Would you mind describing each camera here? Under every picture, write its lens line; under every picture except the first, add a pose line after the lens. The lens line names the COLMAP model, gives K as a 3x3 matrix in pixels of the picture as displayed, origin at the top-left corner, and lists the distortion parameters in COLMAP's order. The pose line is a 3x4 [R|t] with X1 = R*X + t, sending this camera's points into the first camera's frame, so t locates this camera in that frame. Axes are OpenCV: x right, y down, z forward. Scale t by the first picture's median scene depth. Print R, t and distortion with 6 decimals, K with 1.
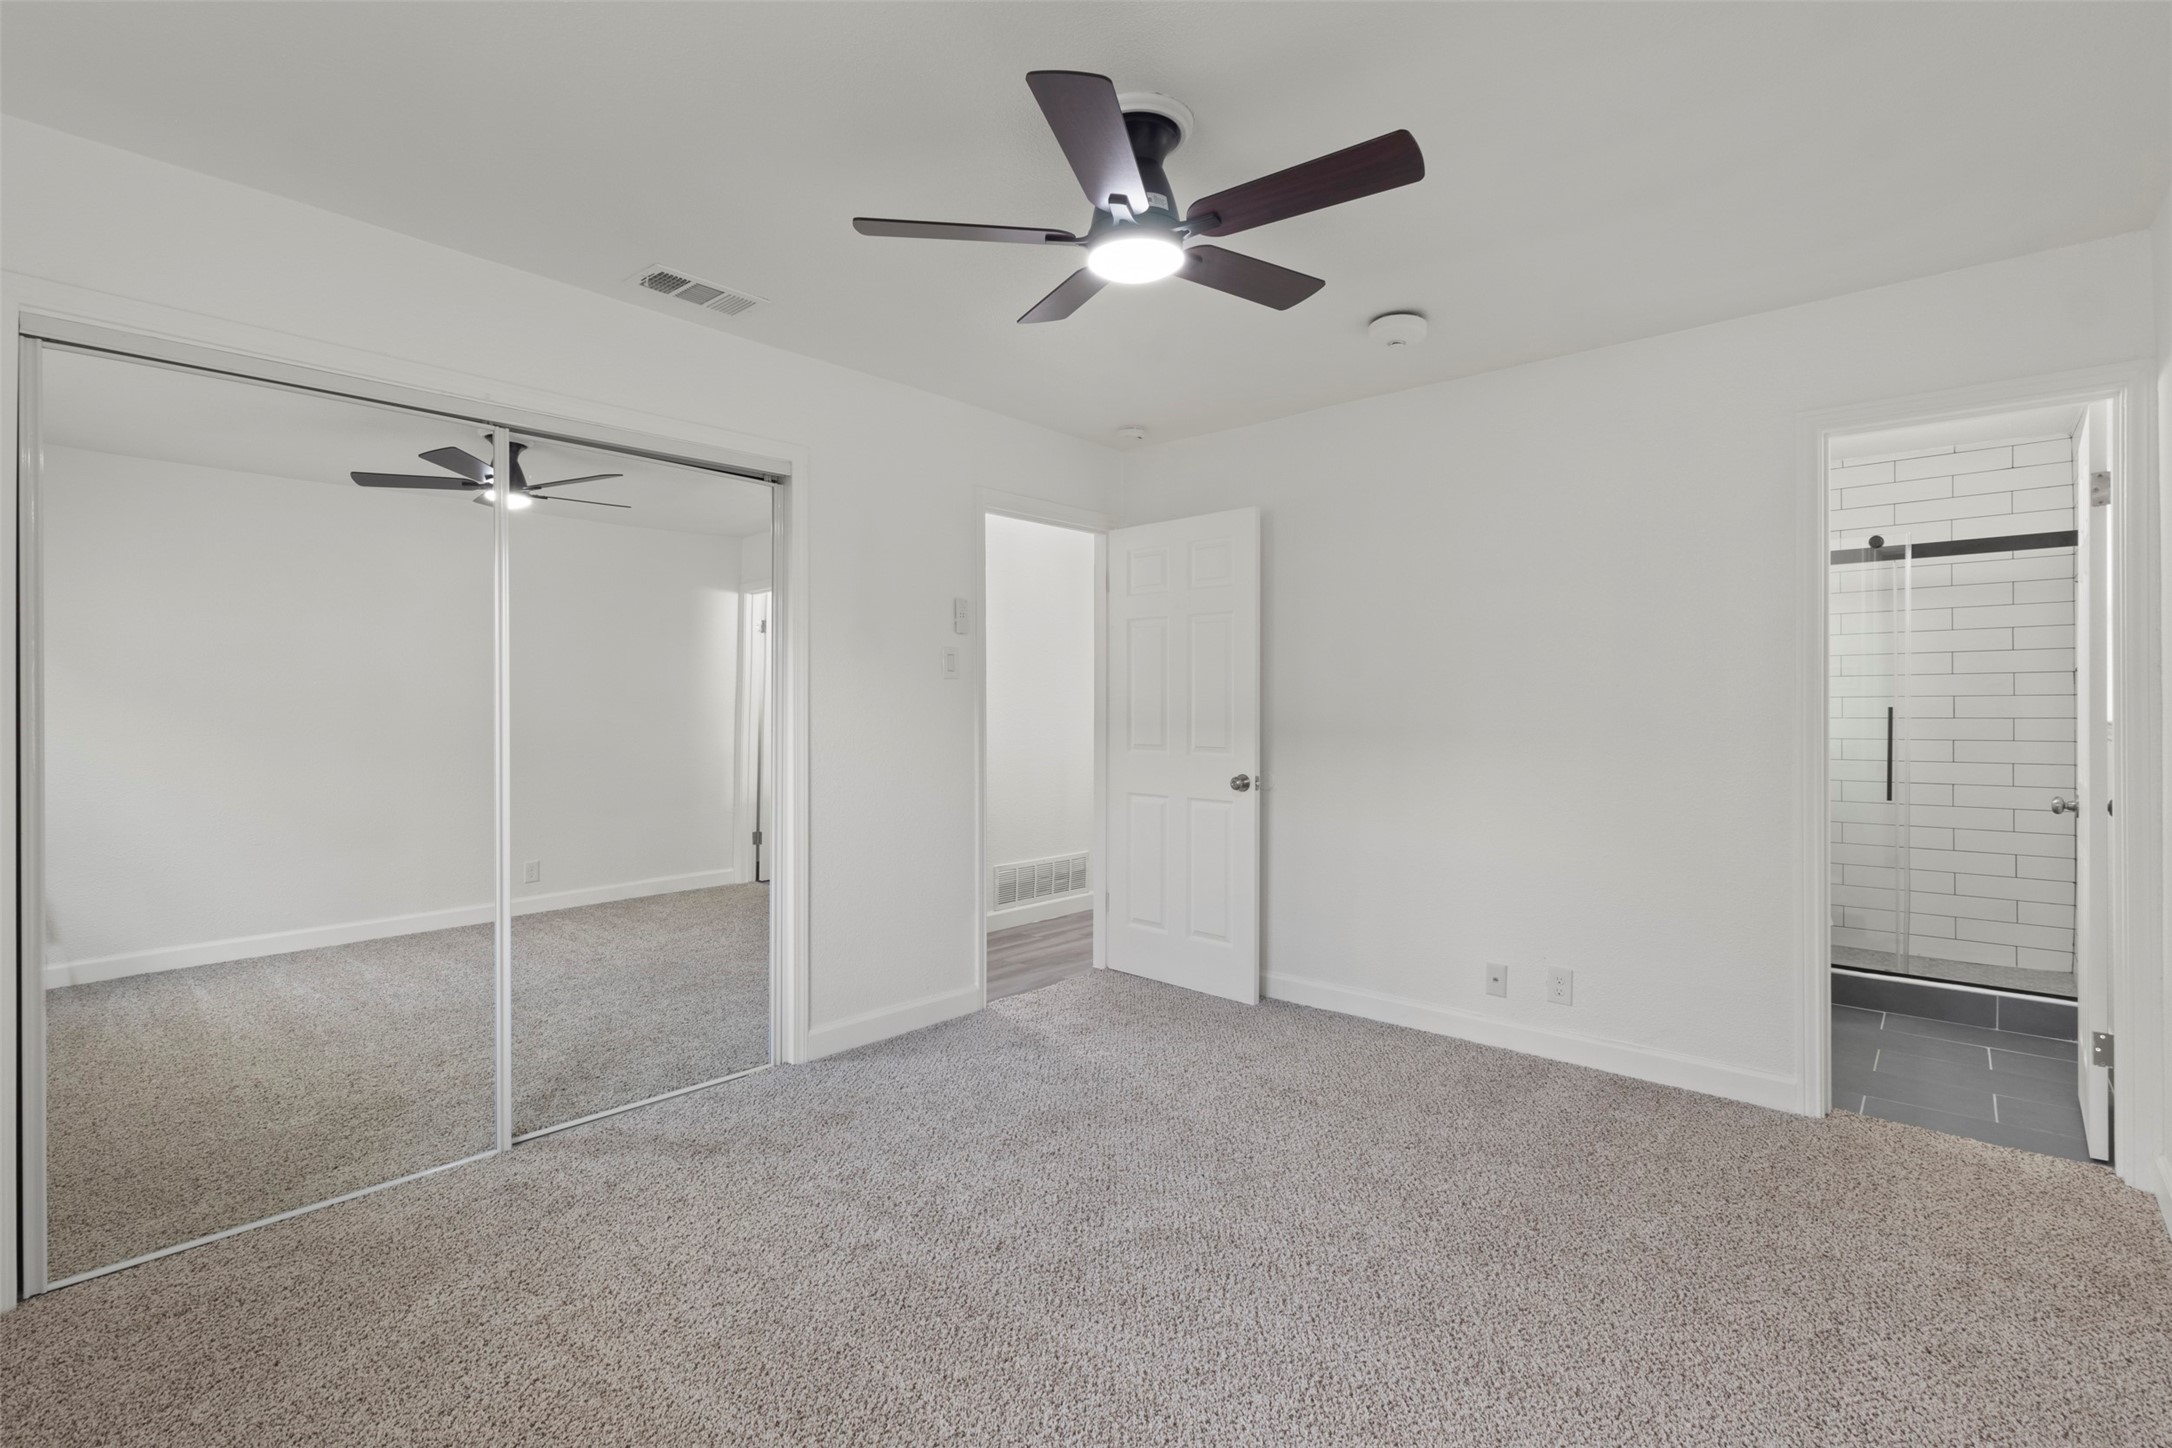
lens RADIAL K [[1010.6, 0, 1054.0], [0, 1010.6, 704.8], [0, 0, 1]] dist [-0.000403, -0.000185]
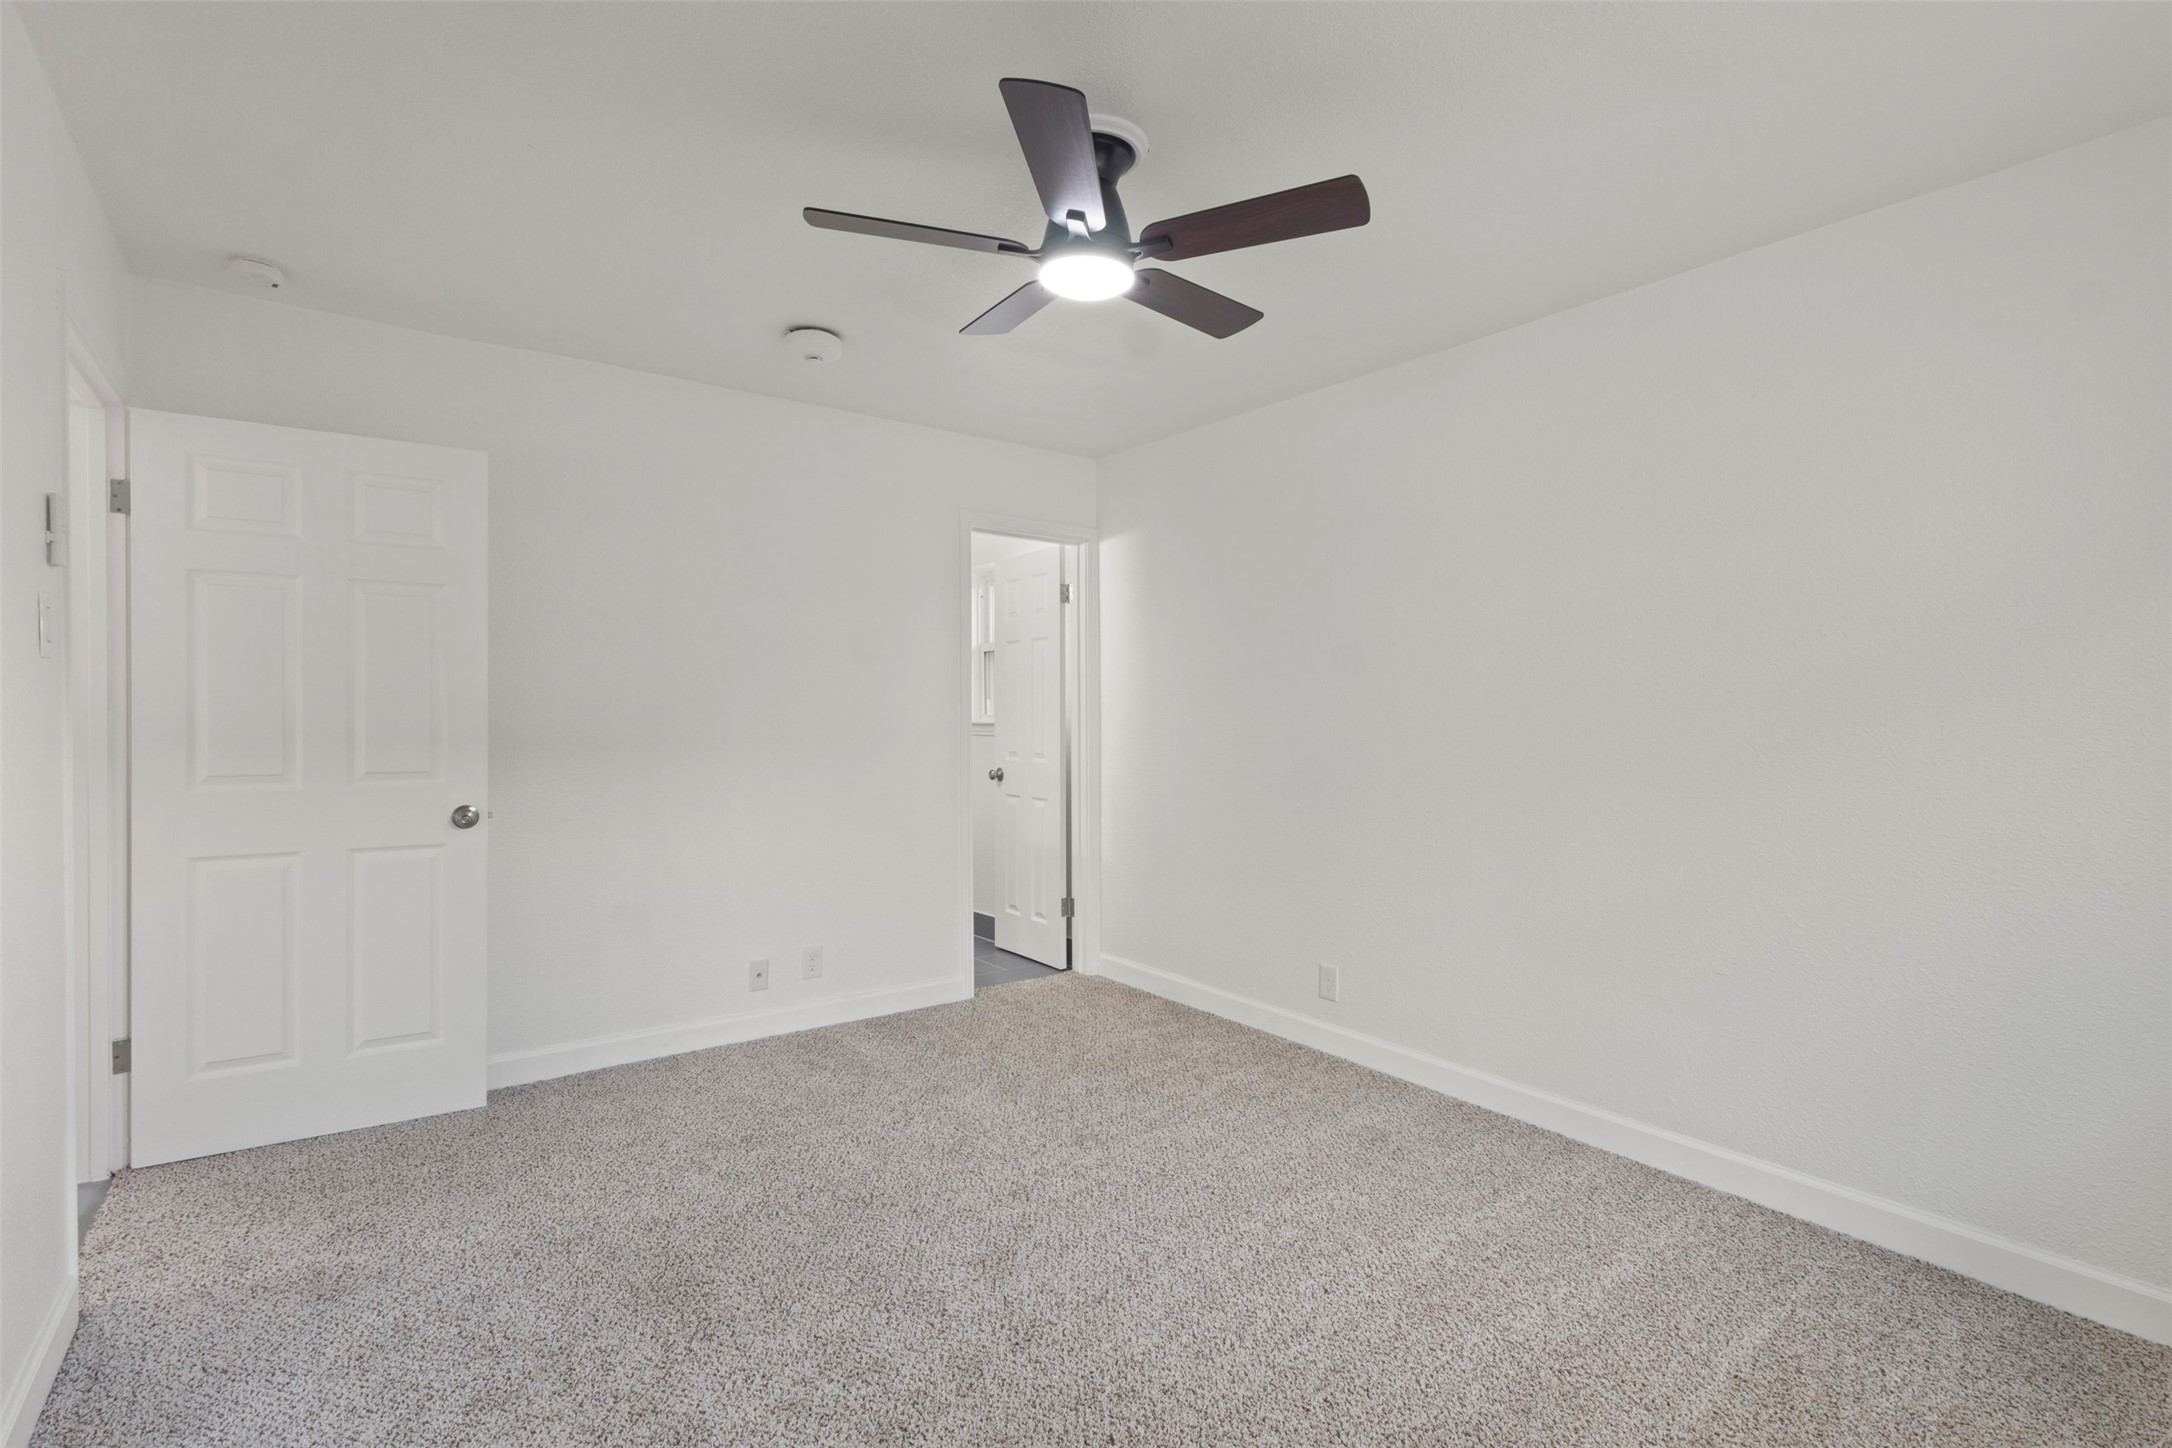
lens RADIAL K [[1007.7, 0, 1086.0], [0, 1007.7, 724.0], [0, 0, 1]] dist [-0.000939, -0.000617]
pose [[0.185994, -0.006422, 0.982530, -0.526979], [-0.004525, 0.999962, 0.007392, 0.000912], [-0.982540, -0.005821, 0.185958, 0.469298]]
